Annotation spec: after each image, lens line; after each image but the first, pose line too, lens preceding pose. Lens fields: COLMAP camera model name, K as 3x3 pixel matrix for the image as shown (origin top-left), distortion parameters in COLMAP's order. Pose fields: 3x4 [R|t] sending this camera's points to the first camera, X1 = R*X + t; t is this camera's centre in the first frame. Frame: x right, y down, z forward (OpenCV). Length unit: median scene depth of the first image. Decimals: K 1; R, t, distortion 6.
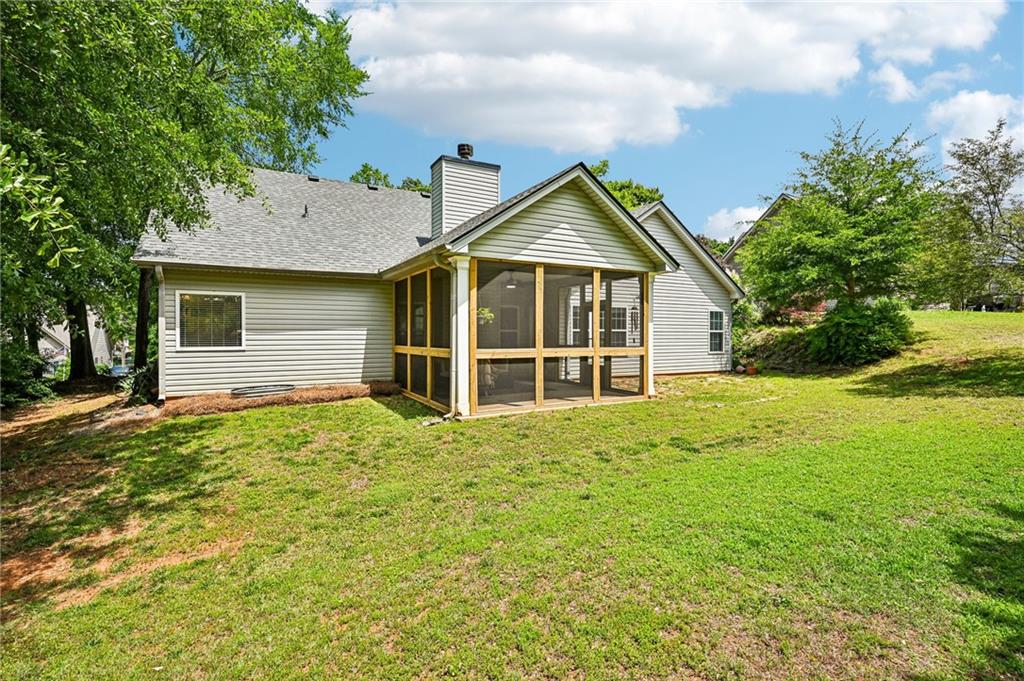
lens RADIAL K [[494.9, 0, 509.9], [0, 494.9, 335.8], [0, 0, 1]] dist [0.003280, 0.000090]
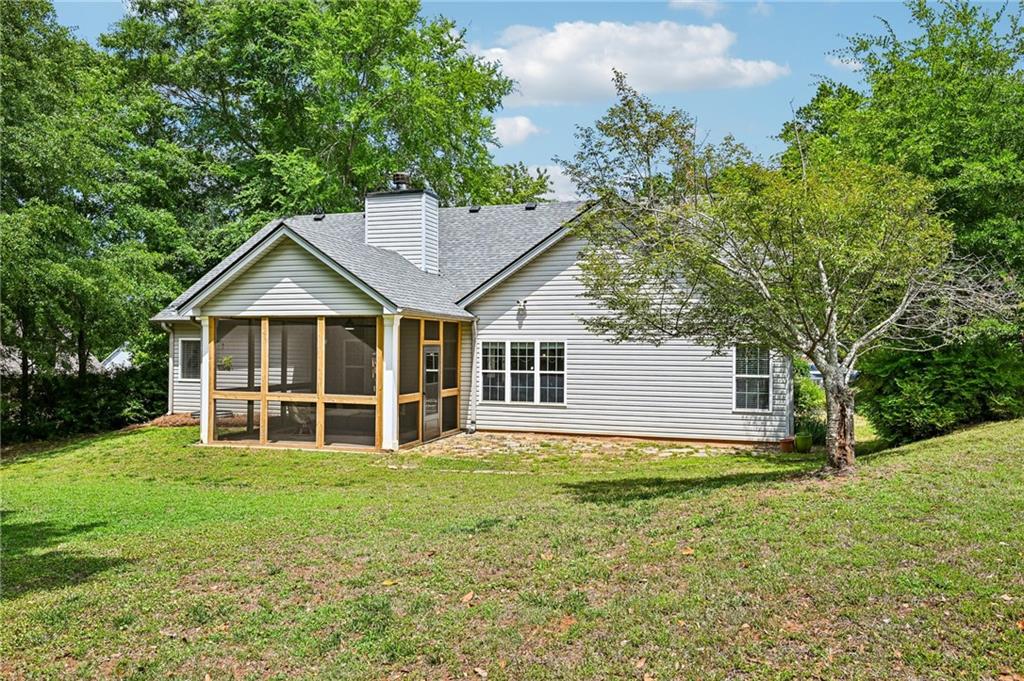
lens RADIAL K [[776.4, 0, 511.0], [0, 776.4, 342.4], [0, 0, 1]] dist [-0.004476, -0.000773]
pose [[0.666779, 0.003517, -0.745247, 1.577653], [-0.003218, 0.999993, 0.001840, -0.086817], [0.745248, 0.001172, 0.666786, 0.238517]]
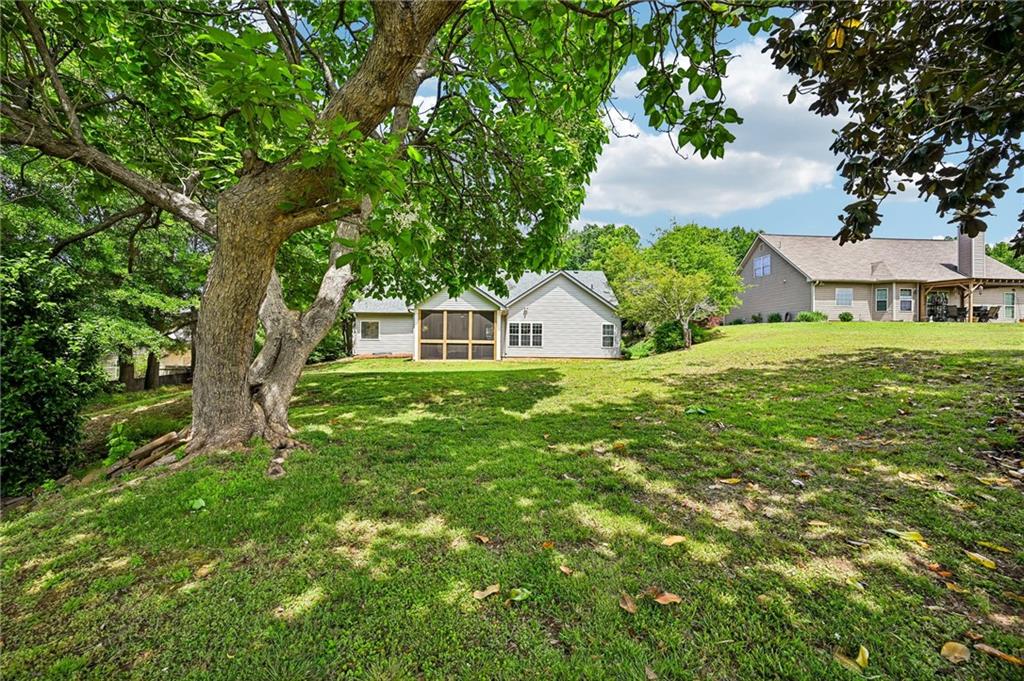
lens RADIAL K [[402.1, 0, 514.7], [0, 402.1, 339.1], [0, 0, 1]] dist [-0.003108, 0.000844]
pose [[0.883840, 0.011703, -0.467644, 1.355209], [-0.012877, 0.999917, 0.000685, 0.011229], [0.467613, 0.005416, 0.883917, -0.760317]]
